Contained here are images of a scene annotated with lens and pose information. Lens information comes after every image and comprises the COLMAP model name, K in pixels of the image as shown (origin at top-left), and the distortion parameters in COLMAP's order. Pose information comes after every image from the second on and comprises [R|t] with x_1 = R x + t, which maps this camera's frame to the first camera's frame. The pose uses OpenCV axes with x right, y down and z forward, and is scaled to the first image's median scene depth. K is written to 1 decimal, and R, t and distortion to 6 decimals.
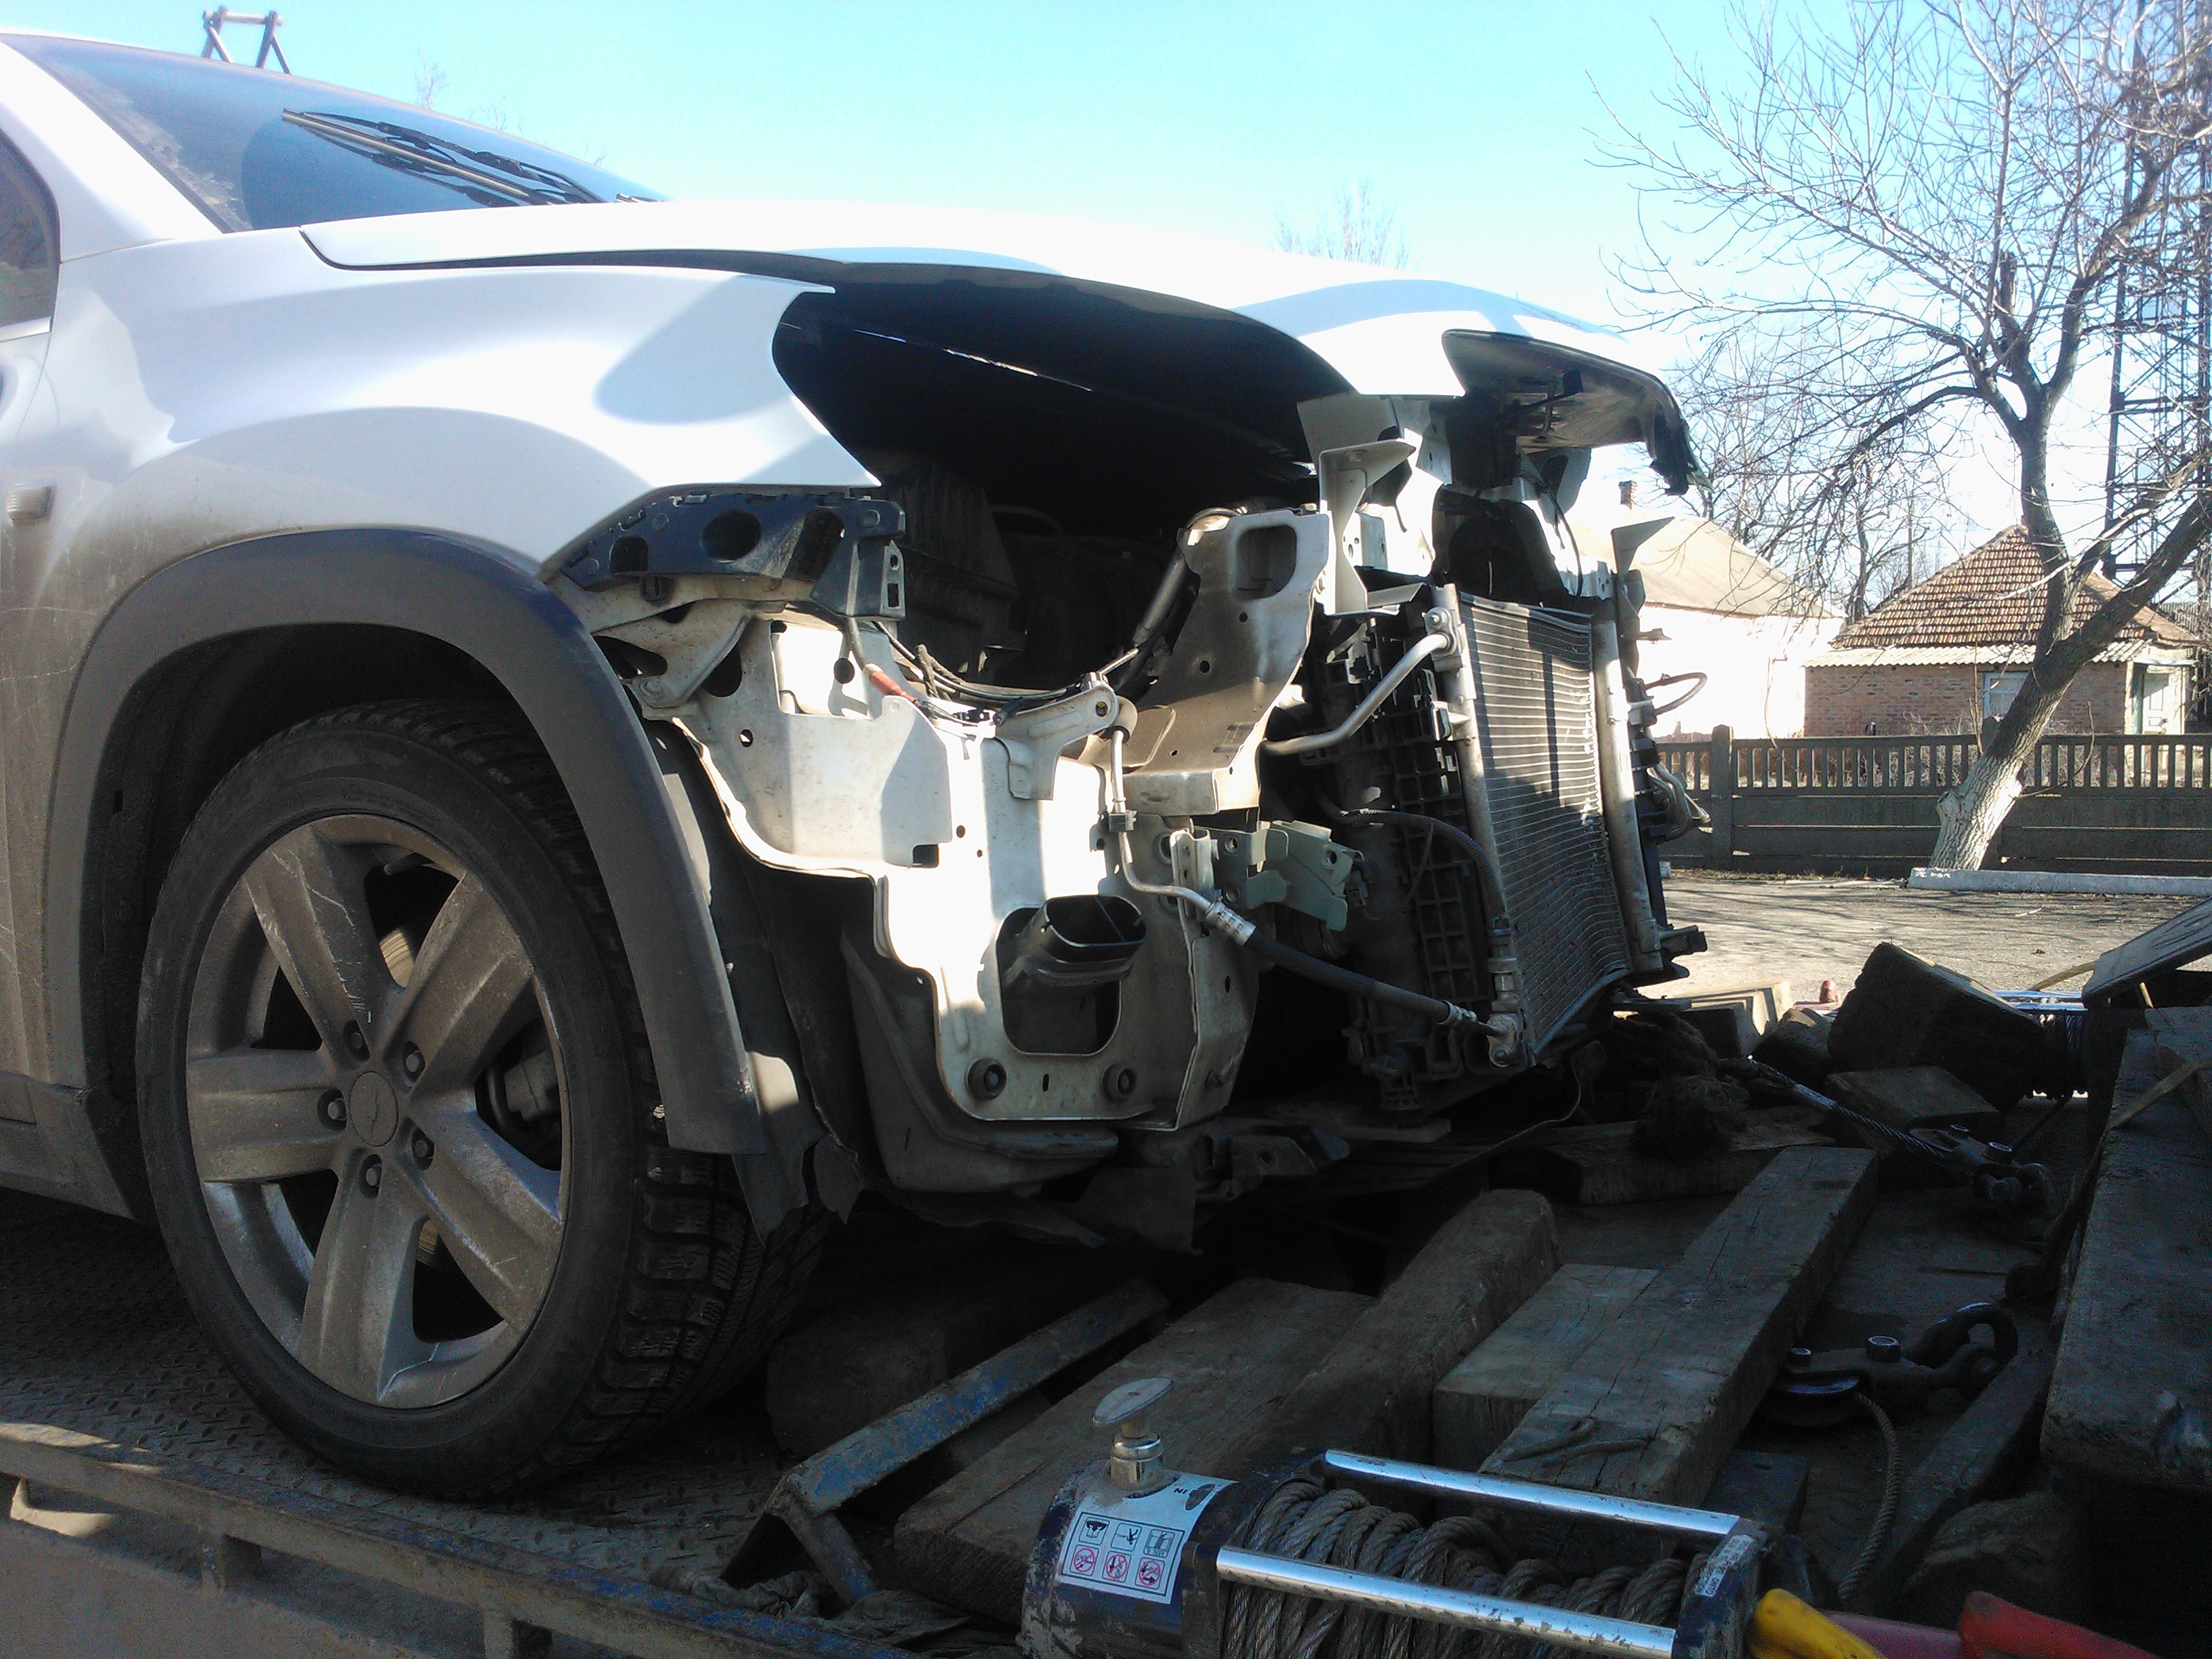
lens RADIAL K [[1821.4, 0, 1100.6], [0, 1821.4, 769.4], [0, 0, 1]] dist [0.157408, -0.330710]
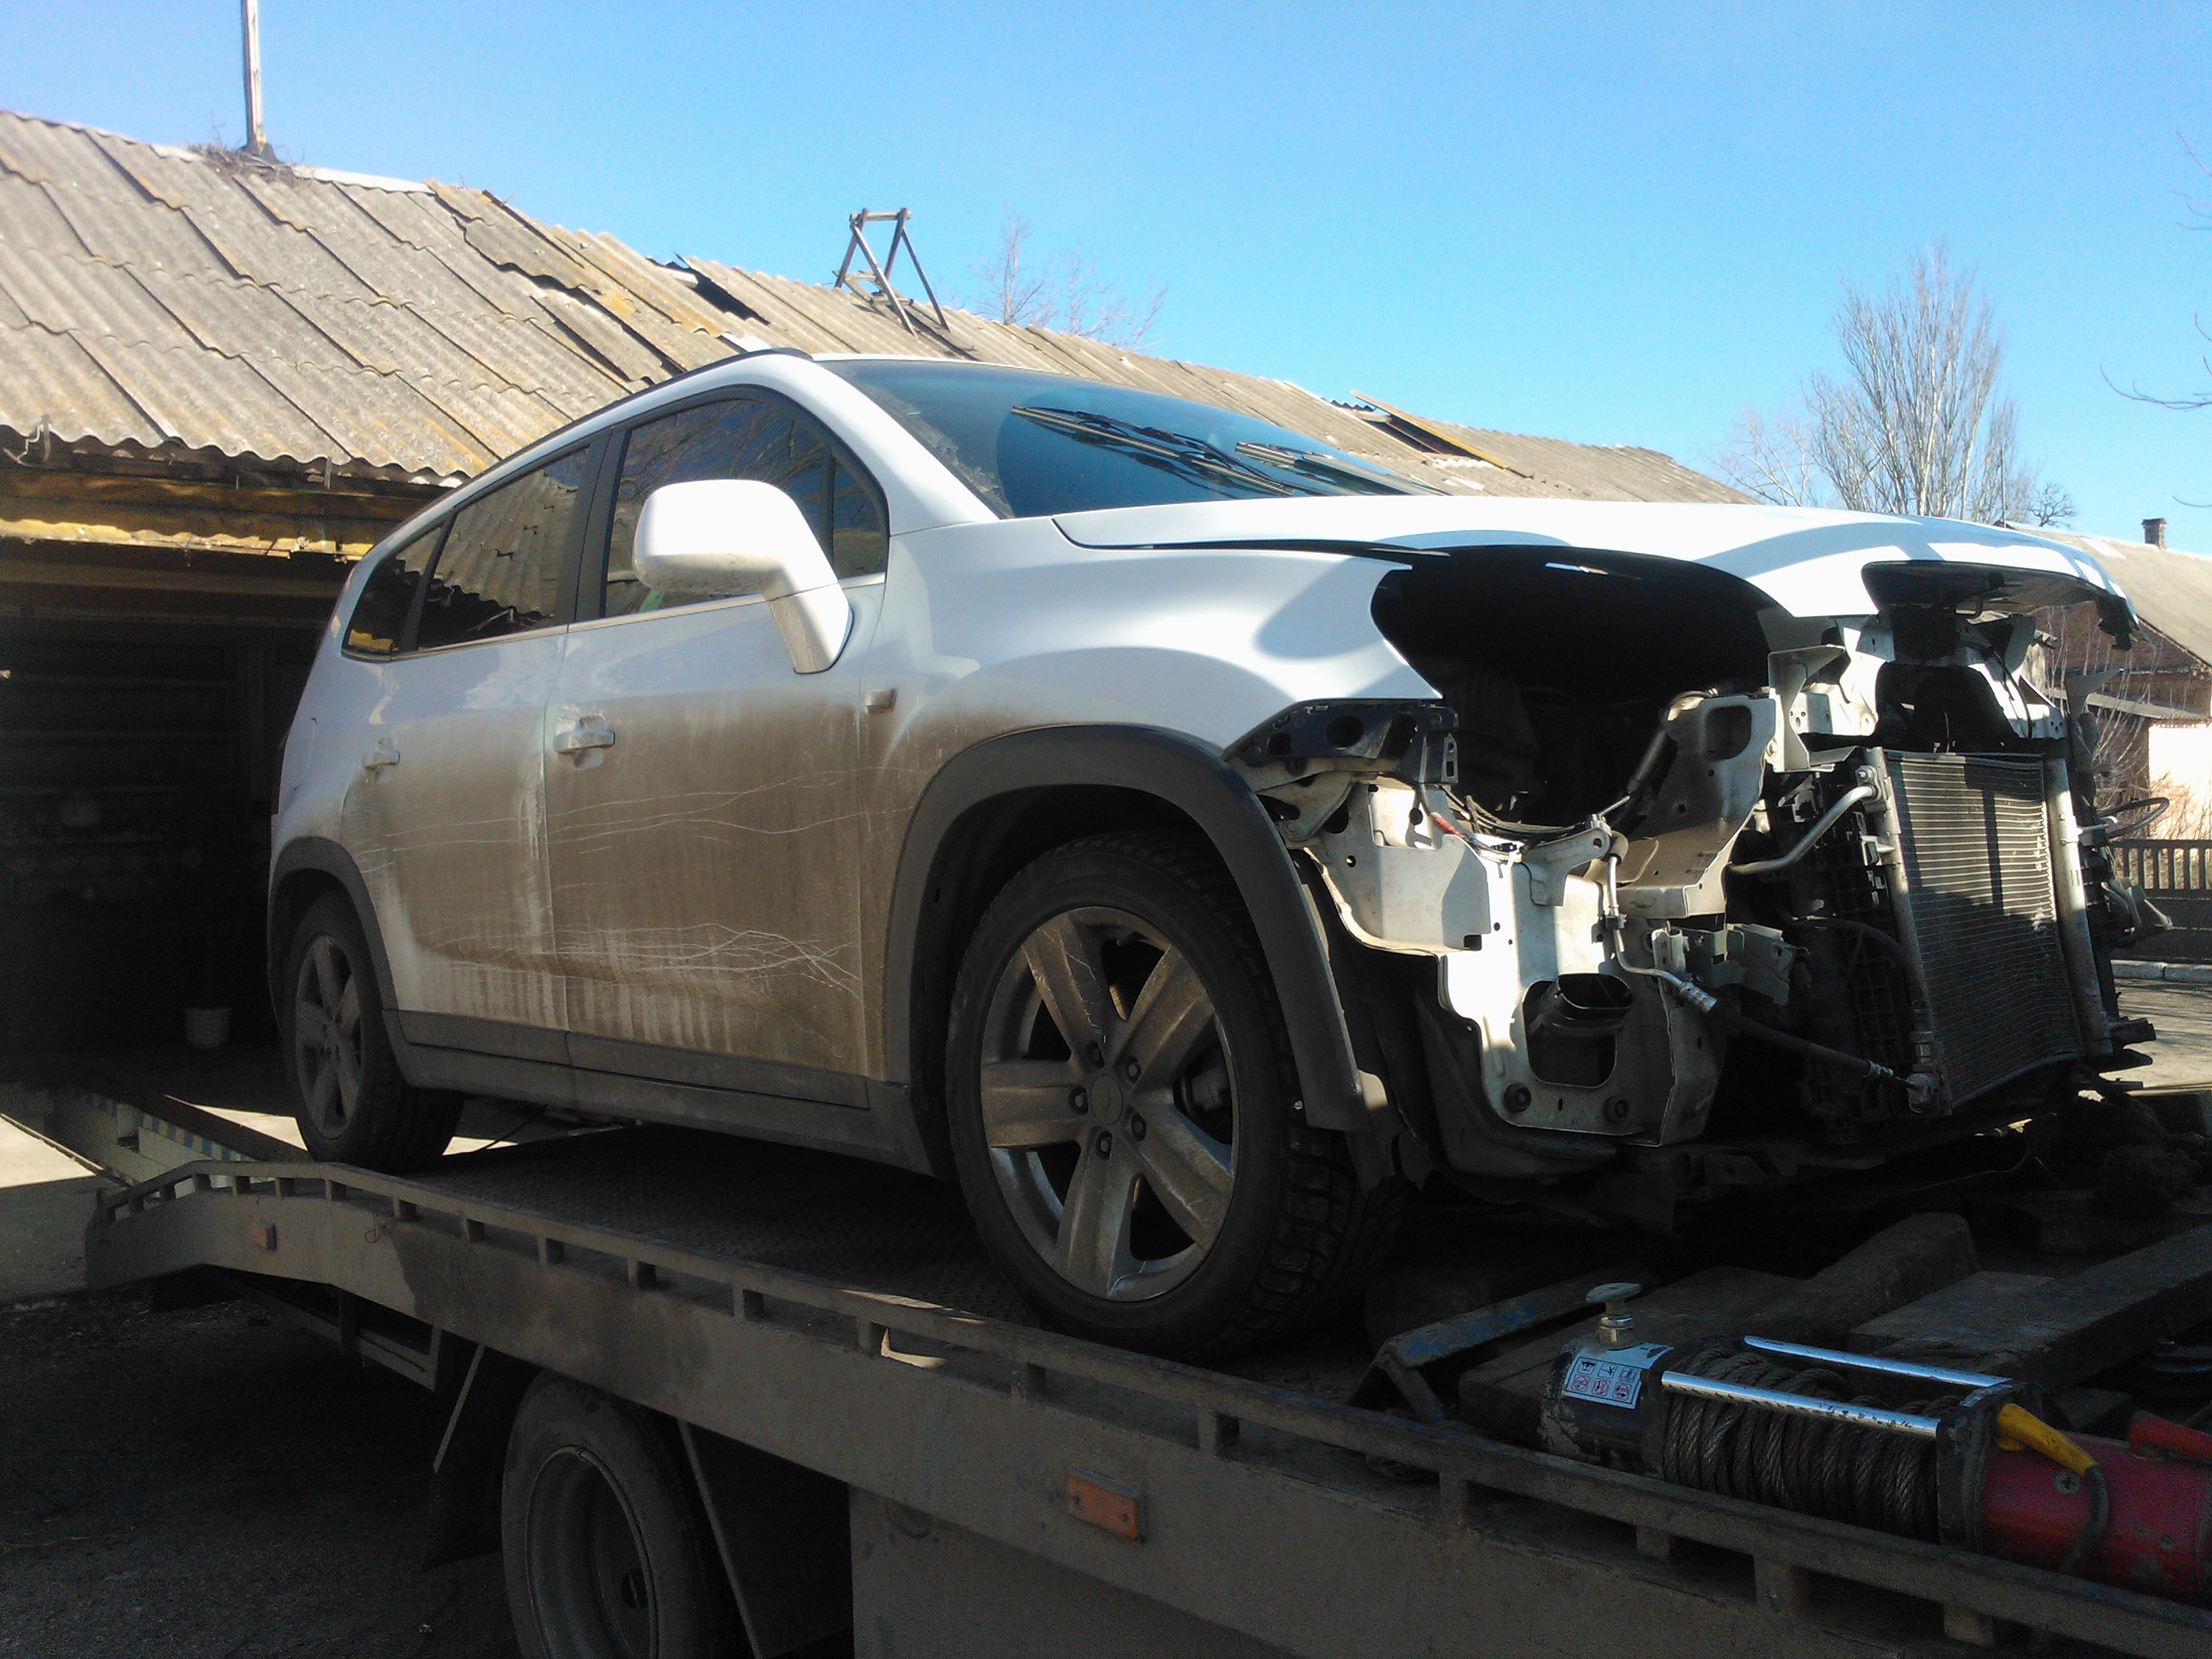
lens RADIAL K [[1821.4, 0, 1100.6], [0, 1821.4, 769.4], [0, 0, 1]] dist [0.157408, -0.330710]
pose [[0.957723, -0.006048, -0.287630, 0.039533], [-0.007475, 0.998918, -0.045893, -0.020224], [0.287596, 0.046103, 0.956642, -0.466964]]
